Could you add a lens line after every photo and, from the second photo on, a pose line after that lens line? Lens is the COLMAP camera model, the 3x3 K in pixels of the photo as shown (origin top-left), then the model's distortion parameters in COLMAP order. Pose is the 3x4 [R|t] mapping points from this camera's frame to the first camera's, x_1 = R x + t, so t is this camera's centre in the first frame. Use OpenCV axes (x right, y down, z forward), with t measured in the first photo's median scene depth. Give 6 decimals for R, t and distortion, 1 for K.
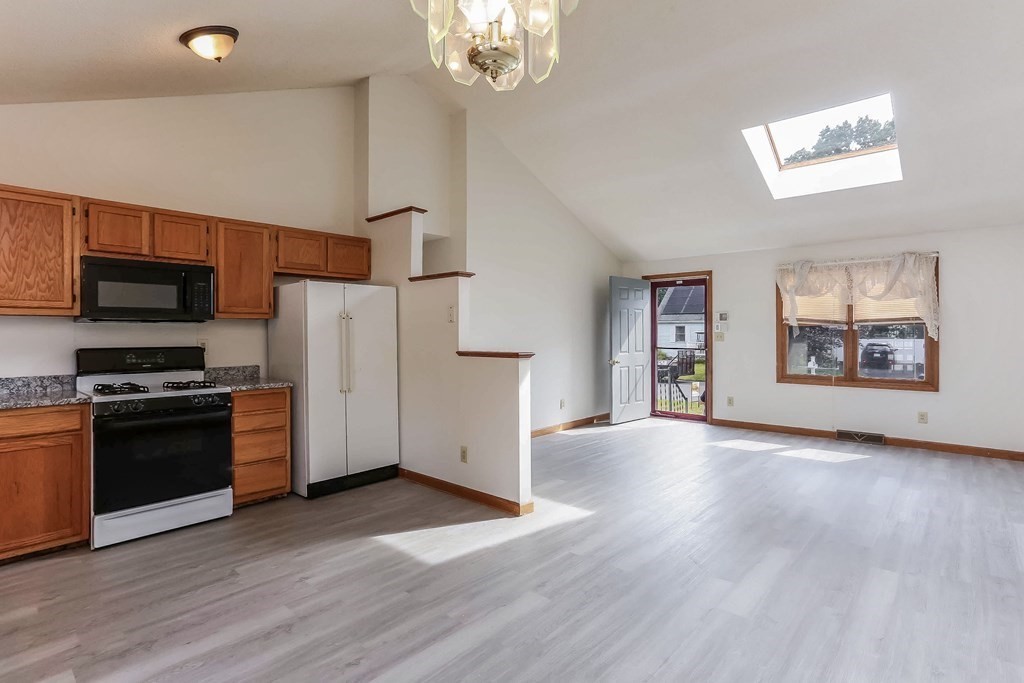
lens RADIAL K [[508.6, 0, 508.2], [0, 508.6, 332.2], [0, 0, 1]] dist [-0.044897, 0.023773]
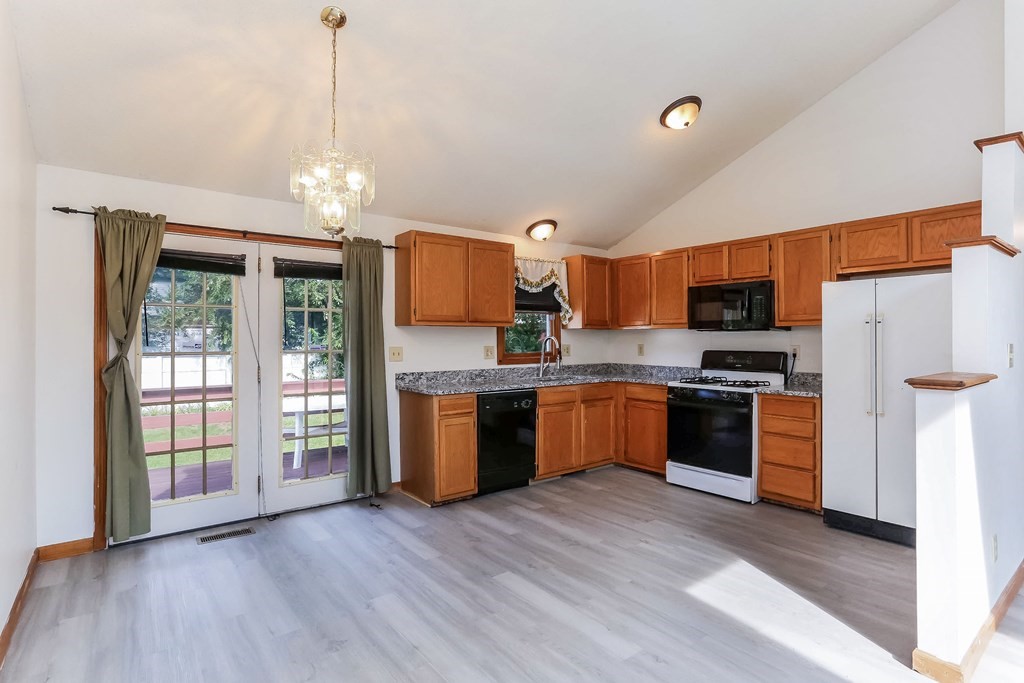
lens RADIAL K [[513.1, 0, 509.0], [0, 513.1, 335.2], [0, 0, 1]] dist [-0.041703, 0.017557]
pose [[-0.167715, -0.002804, -0.985832, 0.562793], [0.003516, 0.999988, -0.003443, -0.006198], [0.985829, -0.004043, -0.167703, 0.566832]]
